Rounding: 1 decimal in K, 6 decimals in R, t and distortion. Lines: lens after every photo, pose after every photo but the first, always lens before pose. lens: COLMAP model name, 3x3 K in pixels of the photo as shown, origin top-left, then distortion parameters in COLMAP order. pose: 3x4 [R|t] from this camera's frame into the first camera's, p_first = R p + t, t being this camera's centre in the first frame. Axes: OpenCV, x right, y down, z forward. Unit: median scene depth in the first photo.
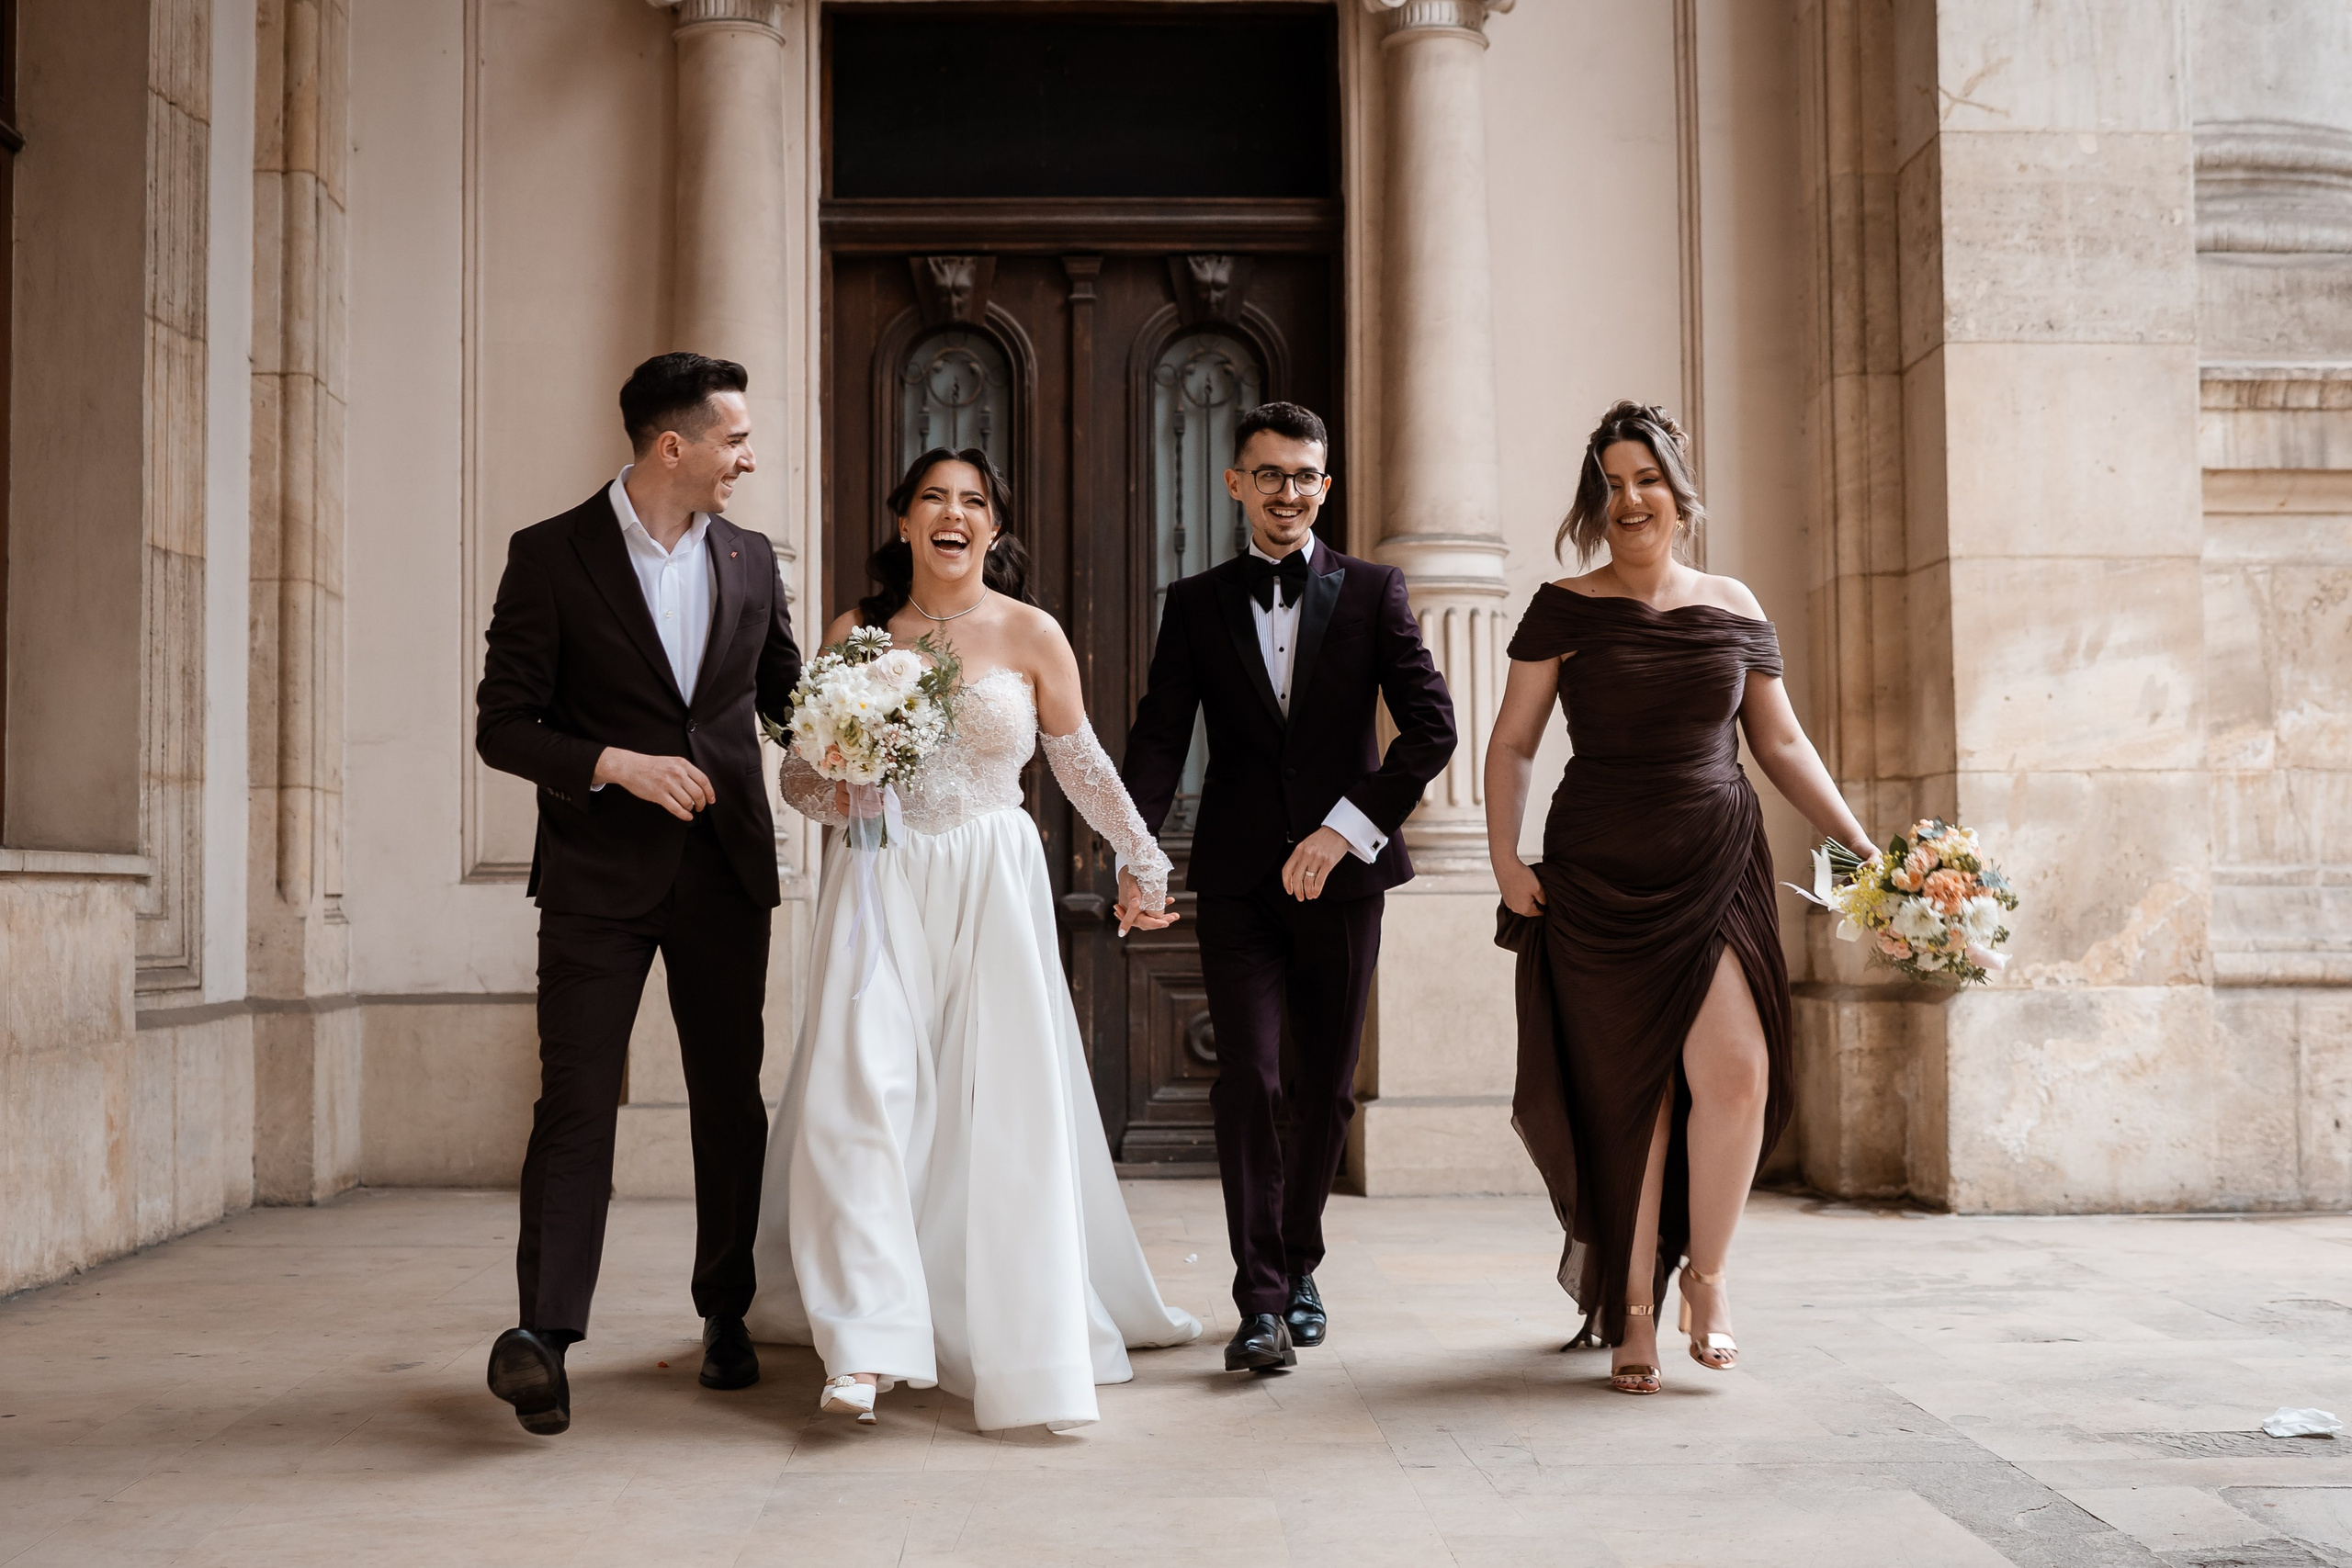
lens RADIAL K [[2921.5, 0, 1240.5], [0, 2921.5, 824.6], [0, 0, 1]] dist [-0.060732, 0.000000]
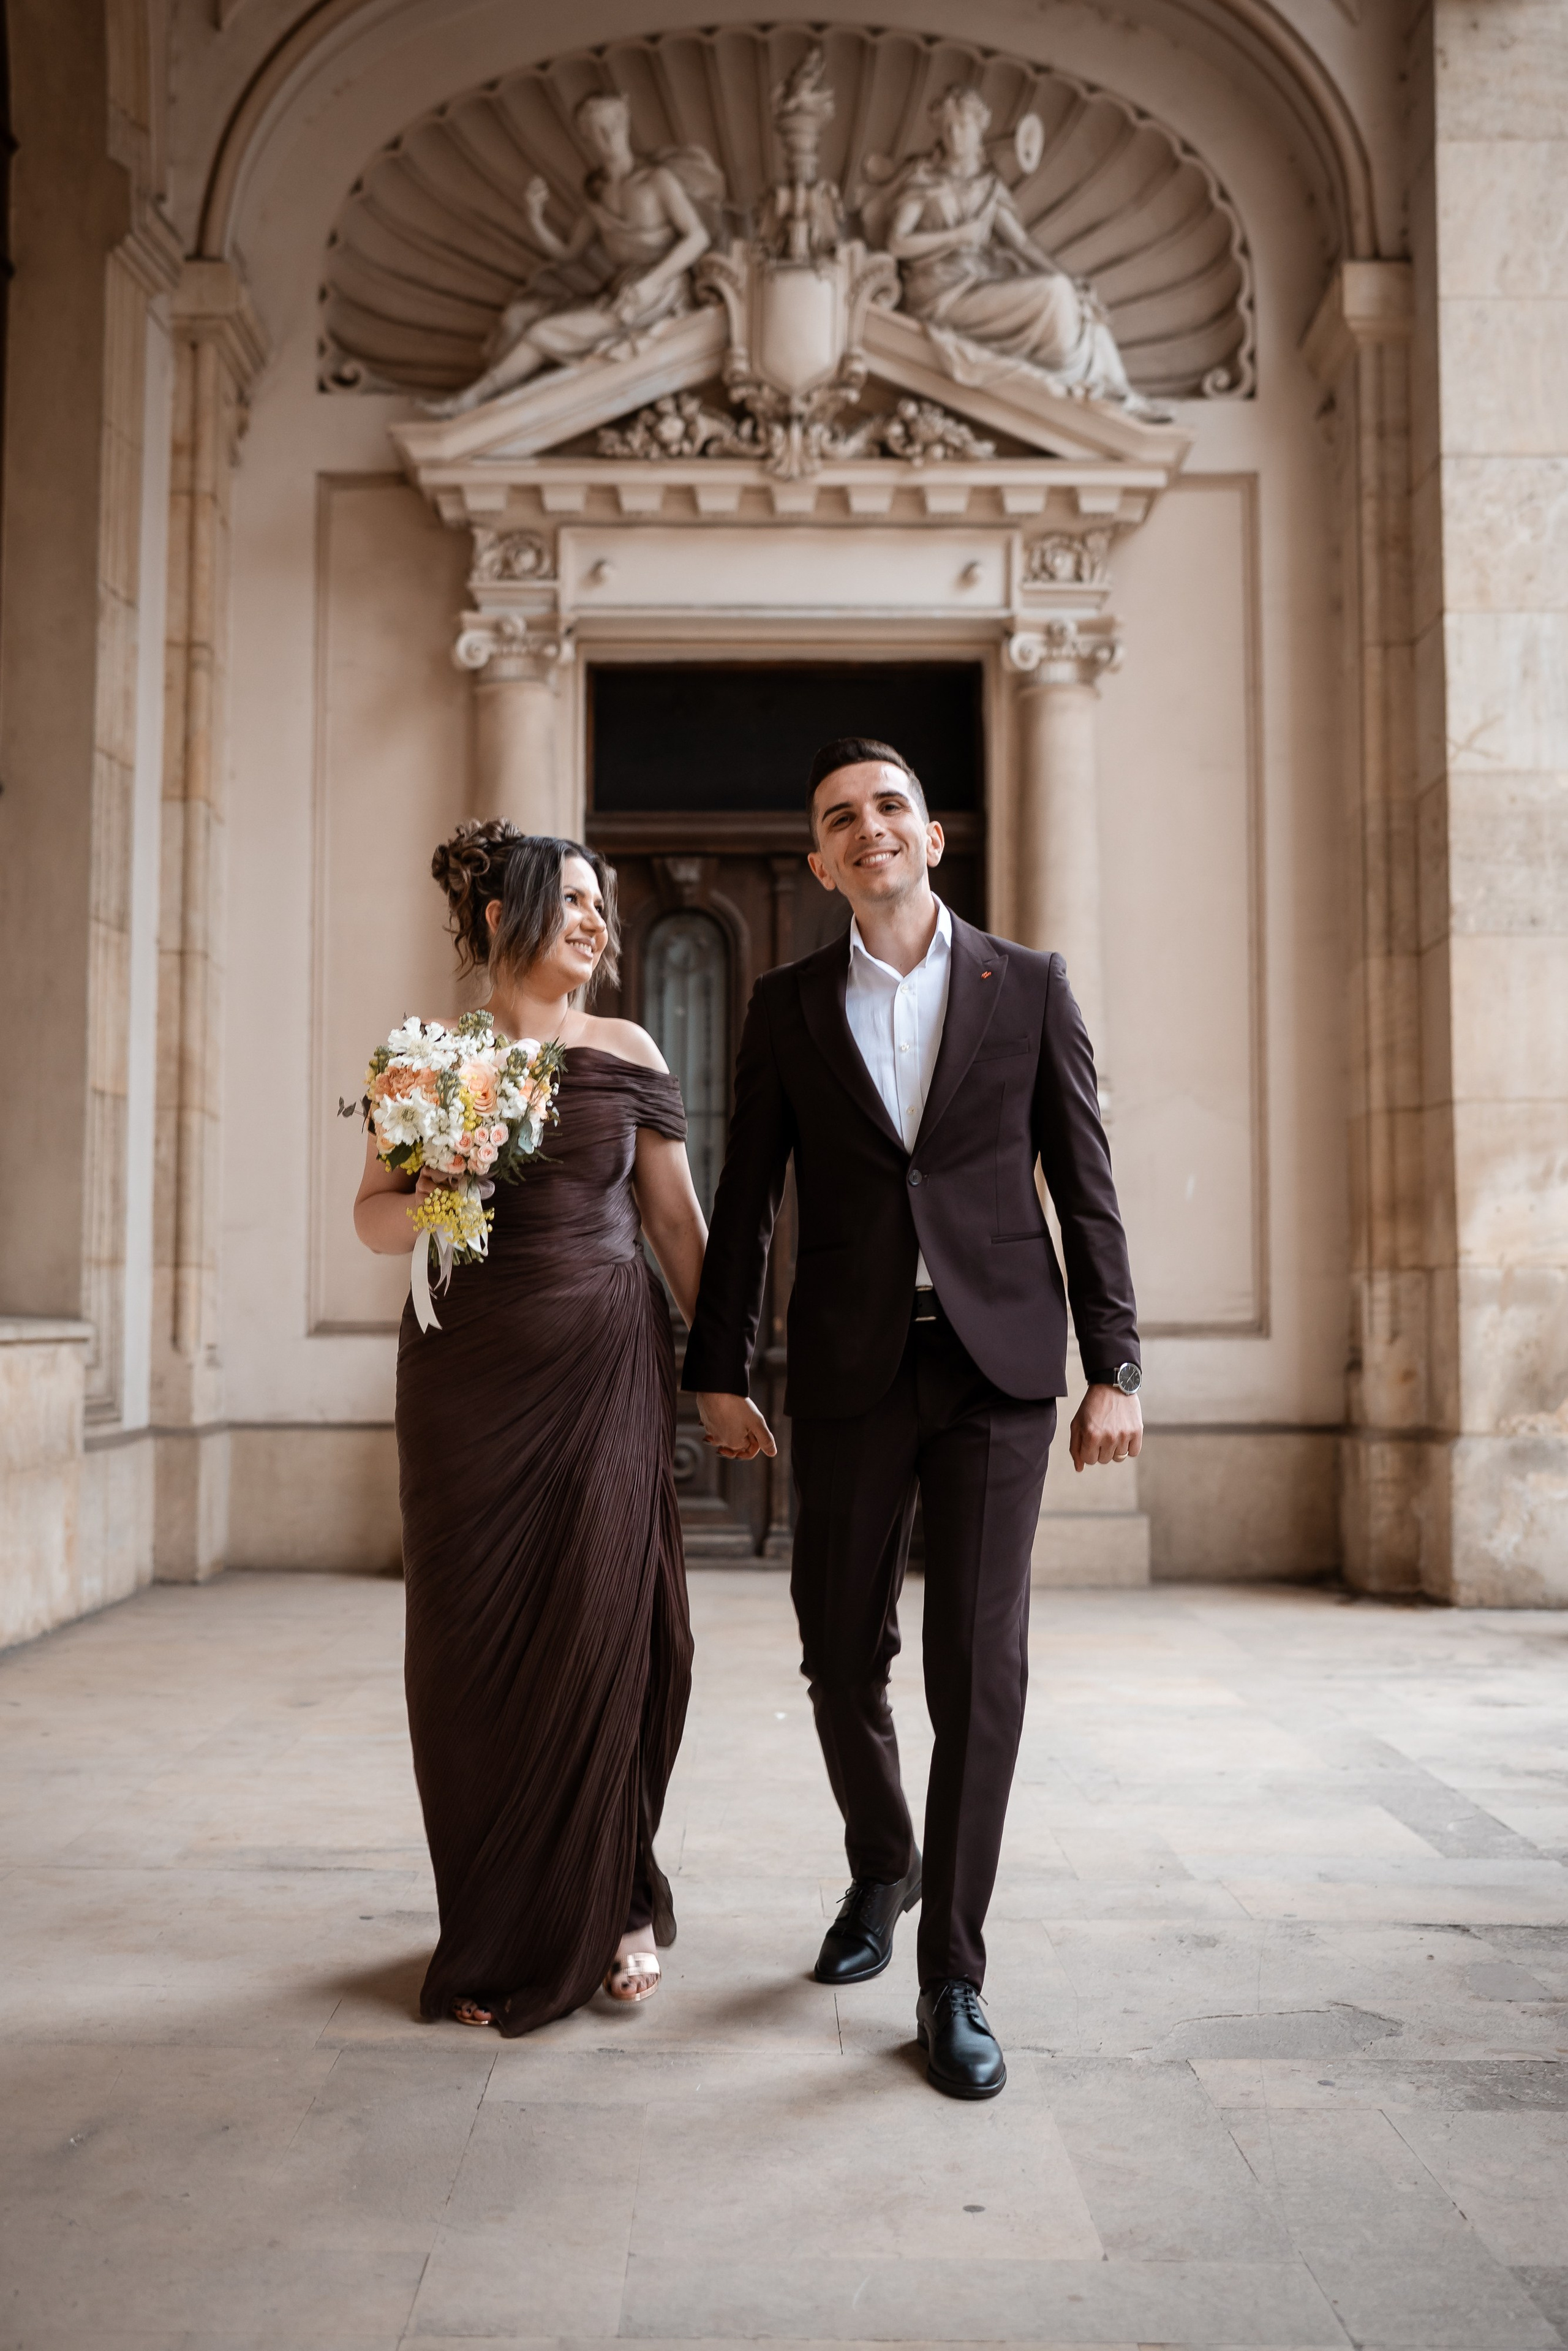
lens RADIAL K [[2593.3, 0, 764.9], [0, 2593.3, 1177.5], [0, 0, 1]] dist [-0.038804, 0.000000]
pose [[0.998807, 0.007290, -0.048275, -0.006440], [-0.008525, 0.999640, -0.025435, -0.023360], [0.048072, 0.025816, 0.998510, -0.150955]]
